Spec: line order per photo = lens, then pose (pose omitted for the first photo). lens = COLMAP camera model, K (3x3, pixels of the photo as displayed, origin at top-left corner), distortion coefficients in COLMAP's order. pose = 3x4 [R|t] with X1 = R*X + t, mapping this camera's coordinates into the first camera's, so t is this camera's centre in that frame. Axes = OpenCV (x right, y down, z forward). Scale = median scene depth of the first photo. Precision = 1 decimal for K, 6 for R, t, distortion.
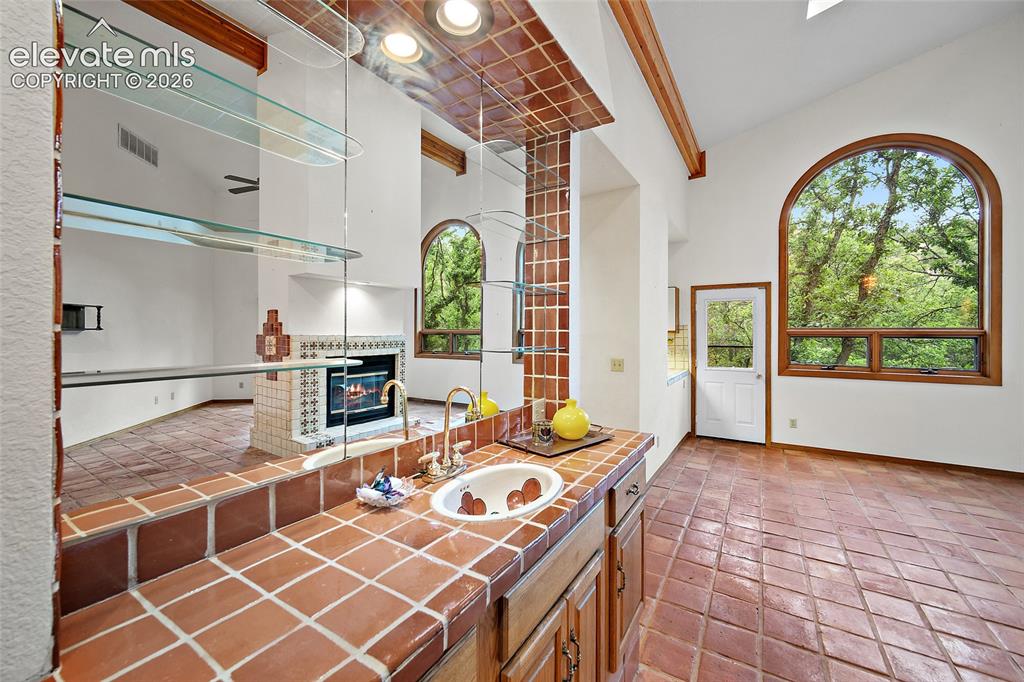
lens RADIAL K [[405.0, 0, 511.8], [0, 405.0, 332.2], [0, 0, 1]] dist [-0.000111, 0.000011]
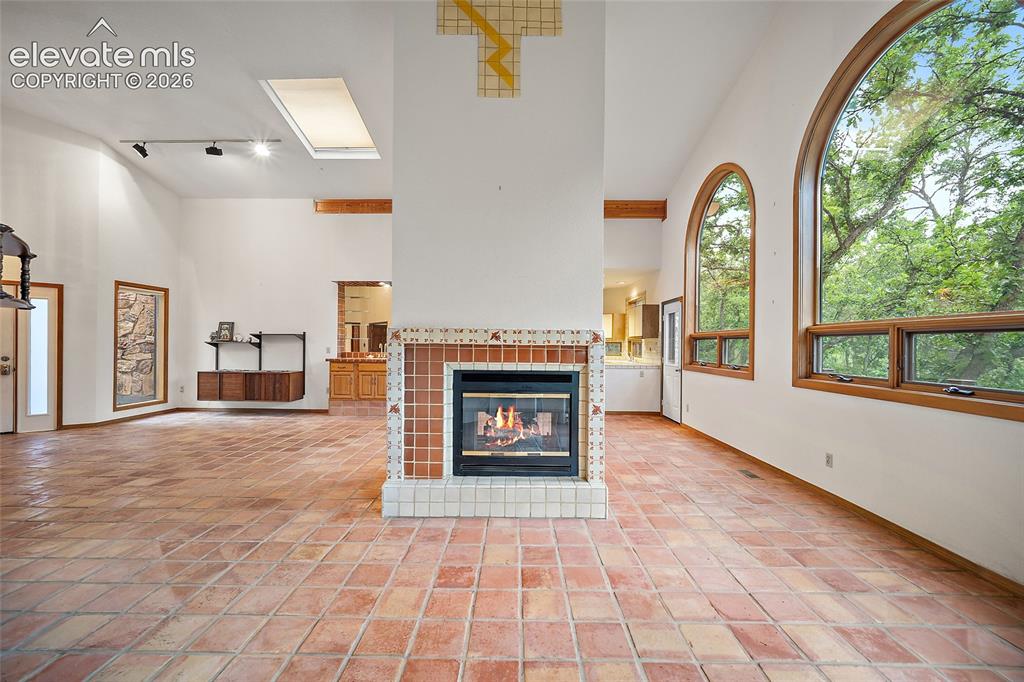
lens RADIAL K [[404.5, 0, 512.2], [0, 404.5, 343.8], [0, 0, 1]] dist [-0.002012, -0.000245]
pose [[0.516920, 0.000643, -0.856034, 1.352247], [-0.007151, 0.999968, -0.003567, 0.032021], [0.856004, 0.007965, 0.516908, -0.104074]]
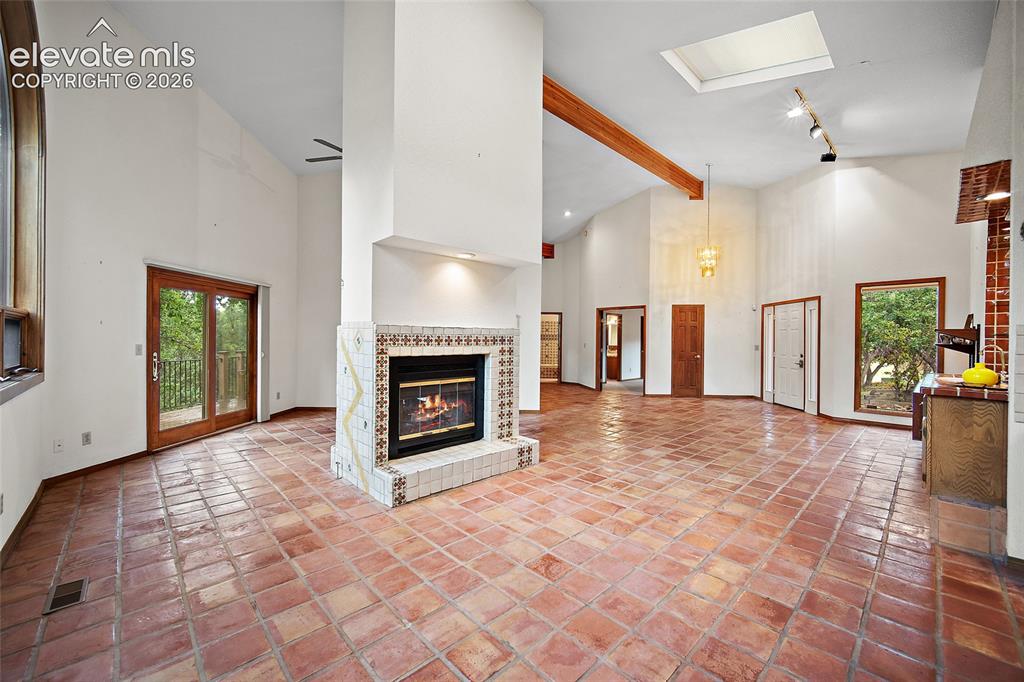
lens RADIAL K [[406.1, 0, 512.9], [0, 406.1, 340.8], [0, 0, 1]] dist [-0.000595, -0.000002]
pose [[-0.968669, -0.013482, 0.247991, 0.462573], [-0.012399, 0.999906, 0.005929, 0.027851], [-0.248047, 0.002669, -0.968744, 0.908440]]
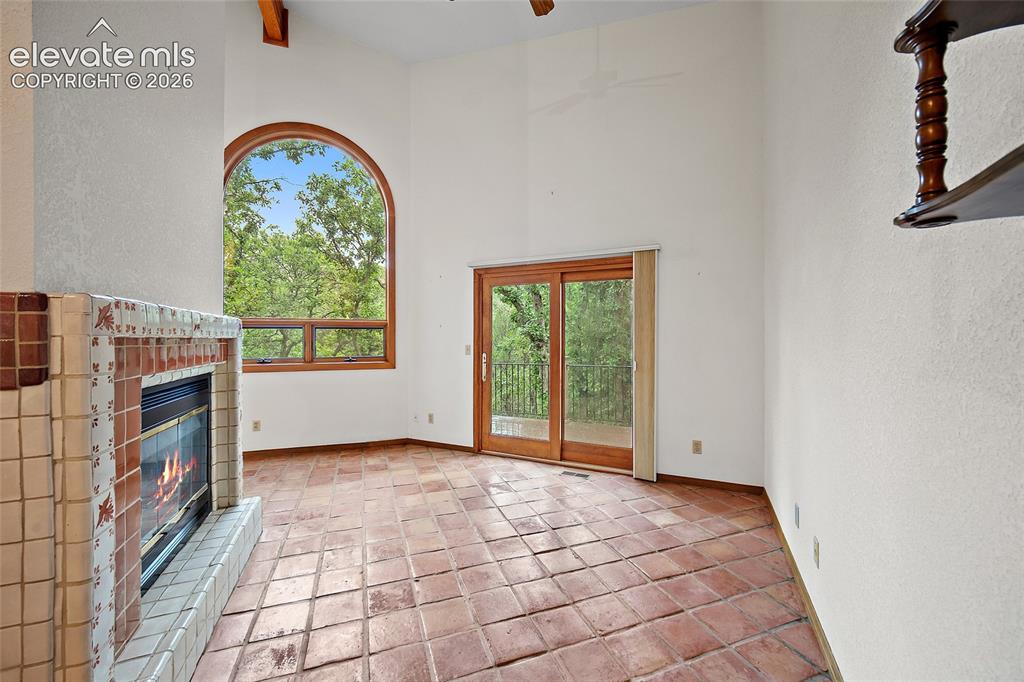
lens RADIAL K [[402.7, 0, 514.0], [0, 402.7, 338.5], [0, 0, 1]] dist [-0.001521, -0.000020]
pose [[0.609442, -0.007237, 0.792798, 0.756271], [0.002388, 0.999971, 0.007292, 0.029785], [-0.792827, -0.002551, 0.609441, -0.244926]]
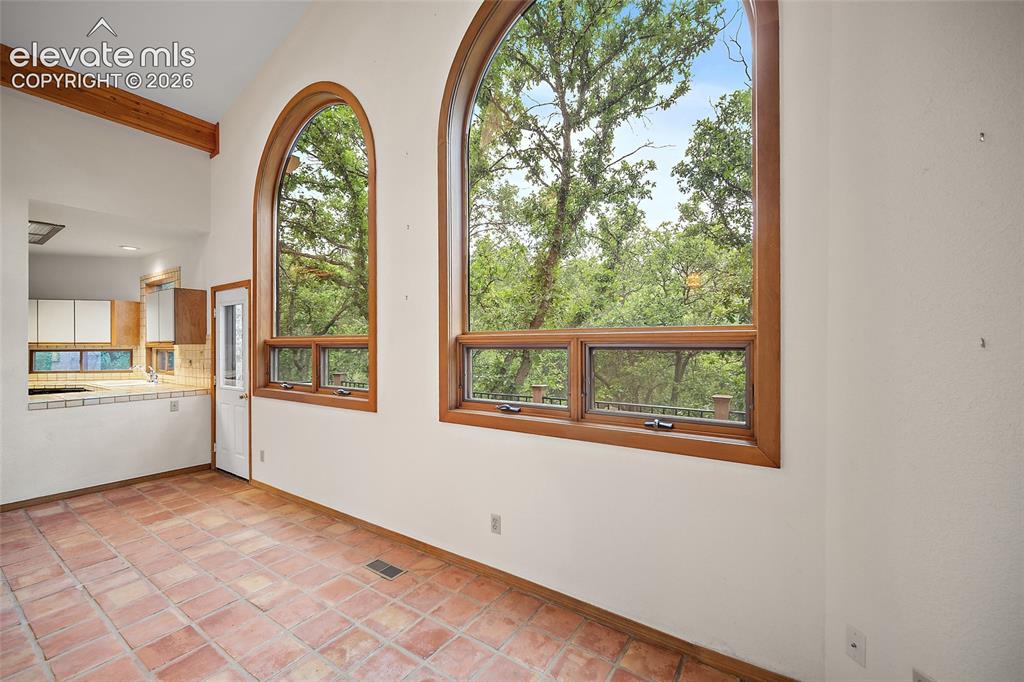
lens RADIAL K [[417.6, 0, 507.5], [0, 417.6, 345.5], [0, 0, 1]] dist [-0.002587, 0.000020]
pose [[0.999044, -0.006614, -0.043223, 1.106933], [0.006725, 0.999974, 0.002418, 0.008348], [0.043206, -0.002706, 0.999063, 0.179144]]
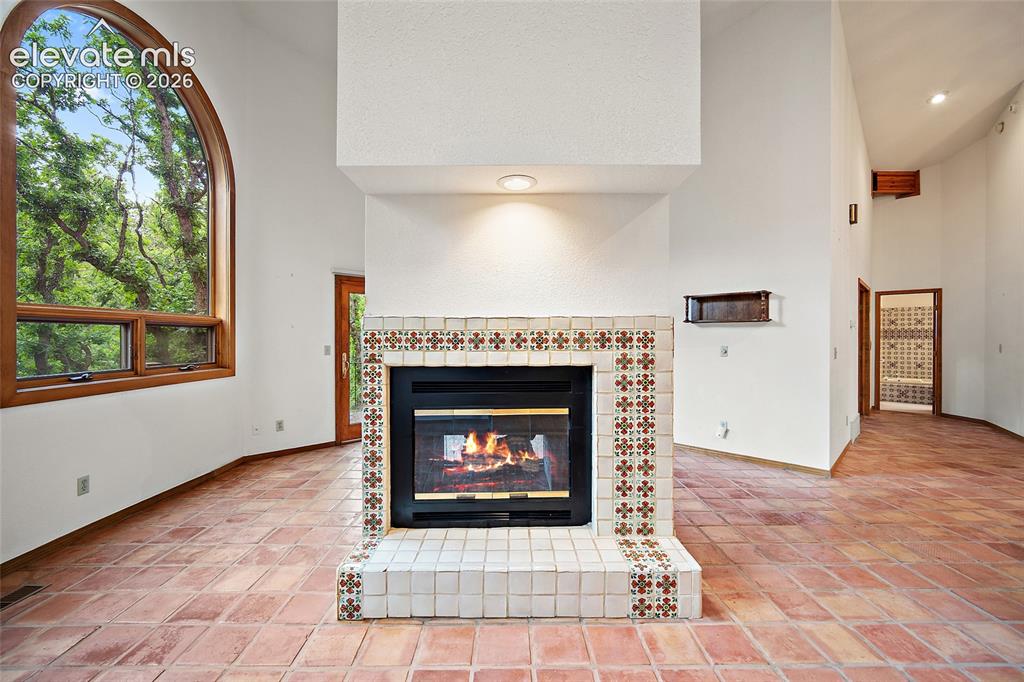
lens RADIAL K [[411.0, 0, 511.6], [0, 411.0, 336.7], [0, 0, 1]] dist [-0.006589, 0.000326]
pose [[-0.528886, -0.001553, 0.848692, 0.396314], [-0.000744, 0.999999, 0.001366, 0.028556], [-0.848693, 0.000091, -0.528886, 0.462175]]
